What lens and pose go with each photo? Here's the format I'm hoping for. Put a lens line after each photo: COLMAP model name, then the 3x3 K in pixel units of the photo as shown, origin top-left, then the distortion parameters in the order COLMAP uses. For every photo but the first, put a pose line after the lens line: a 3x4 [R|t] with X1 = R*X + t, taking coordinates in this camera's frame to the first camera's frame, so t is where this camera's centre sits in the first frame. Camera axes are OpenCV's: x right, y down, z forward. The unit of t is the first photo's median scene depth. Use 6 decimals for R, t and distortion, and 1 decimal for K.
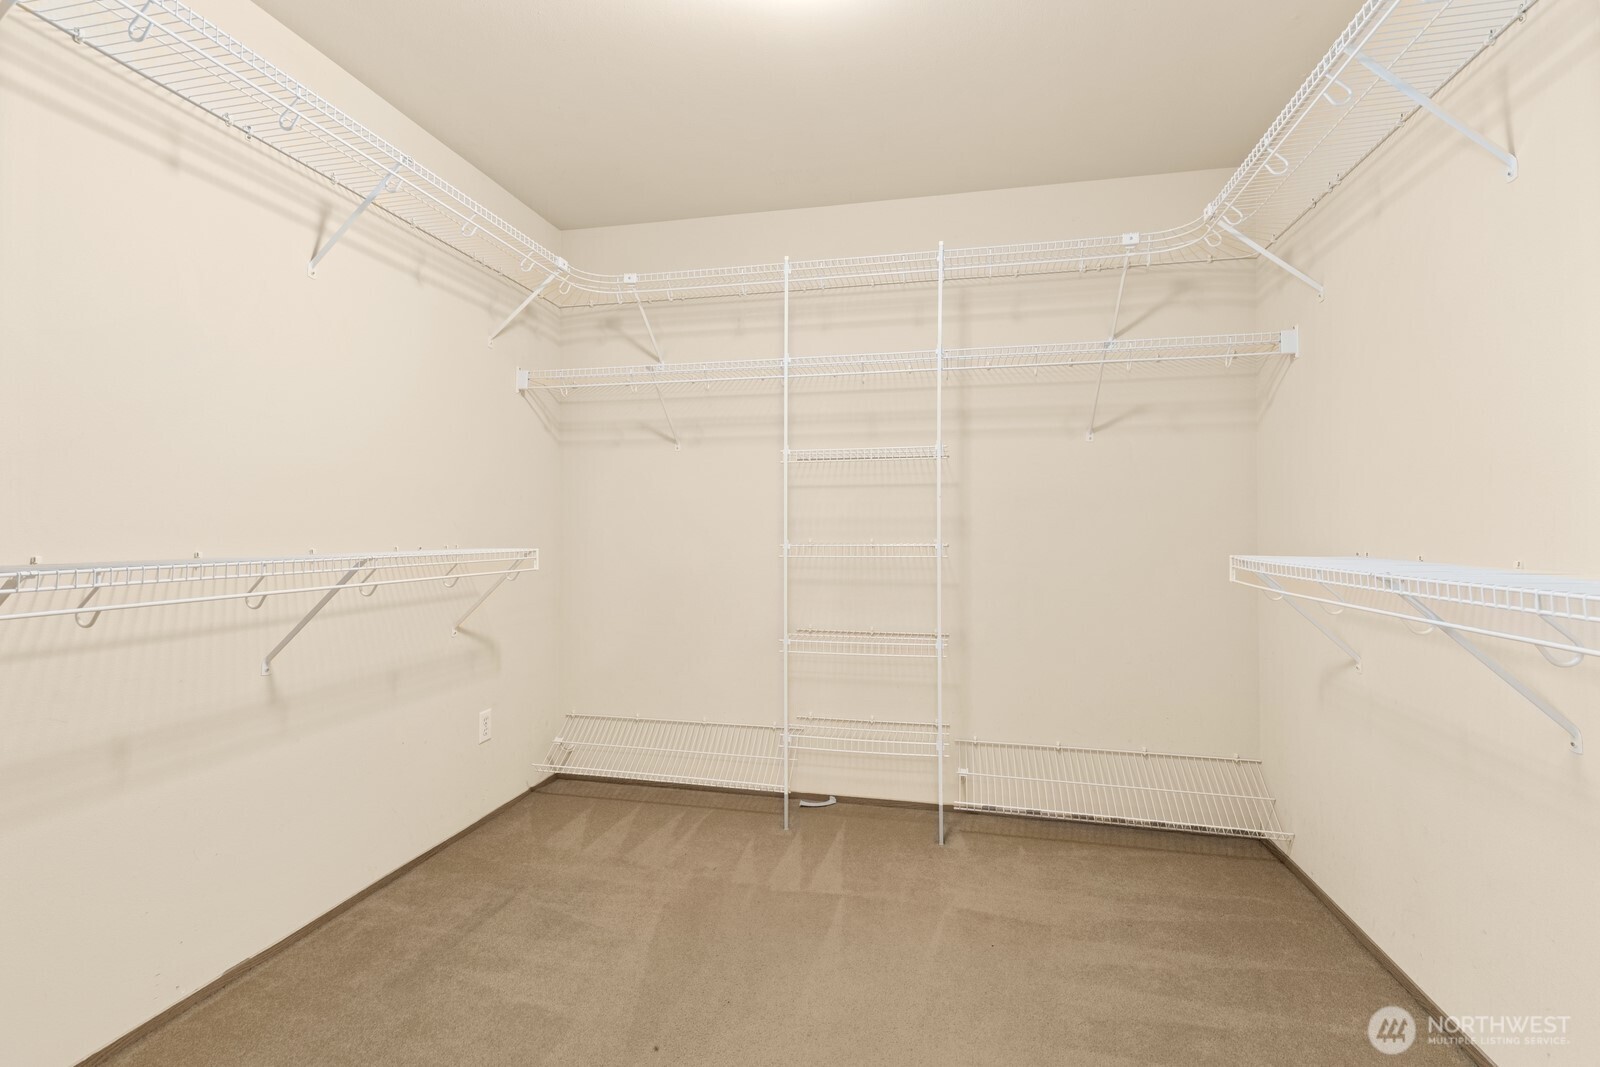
lens RADIAL K [[727.7, 0, 798.7], [0, 727.7, 531.4], [0, 0, 1]] dist [0.011791, -0.001161]
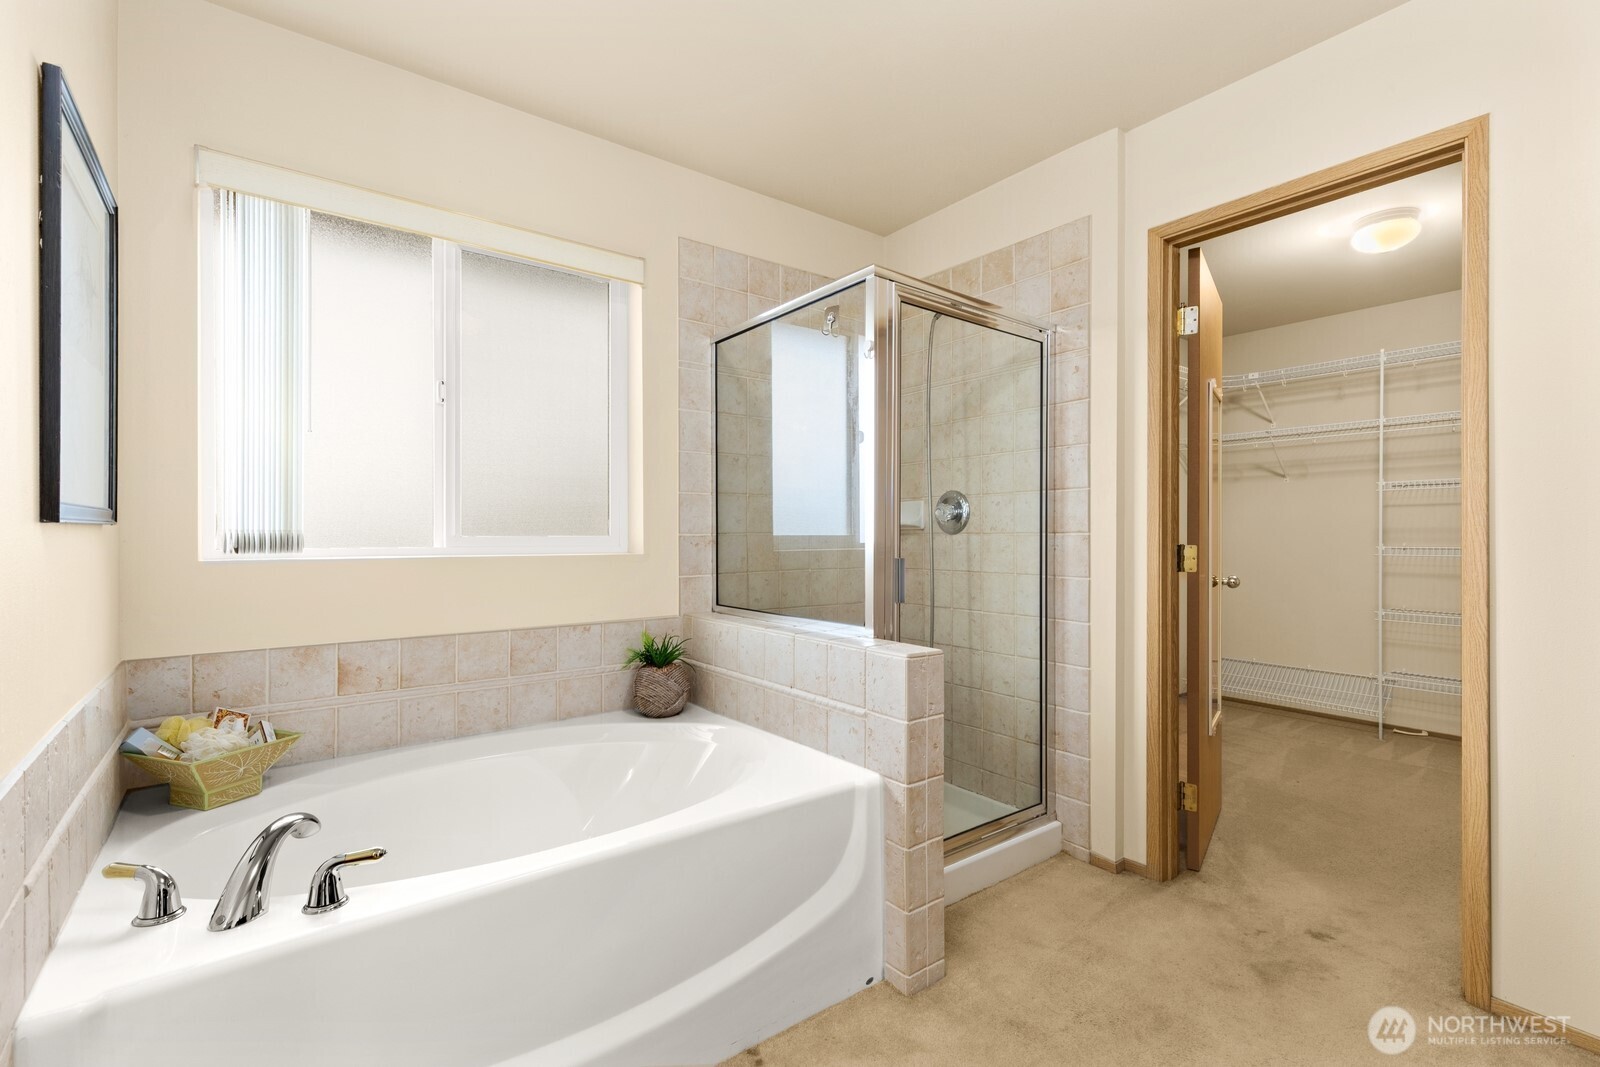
lens RADIAL K [[727.7, 0, 800.3], [0, 727.7, 536.3], [0, 0, 1]] dist [0.011791, -0.001161]
pose [[0.766701, 0.002312, -0.642000, 0.030802], [-0.004319, 0.999989, -0.001556, 0.004617], [0.641990, 0.003966, 0.766703, -0.796250]]
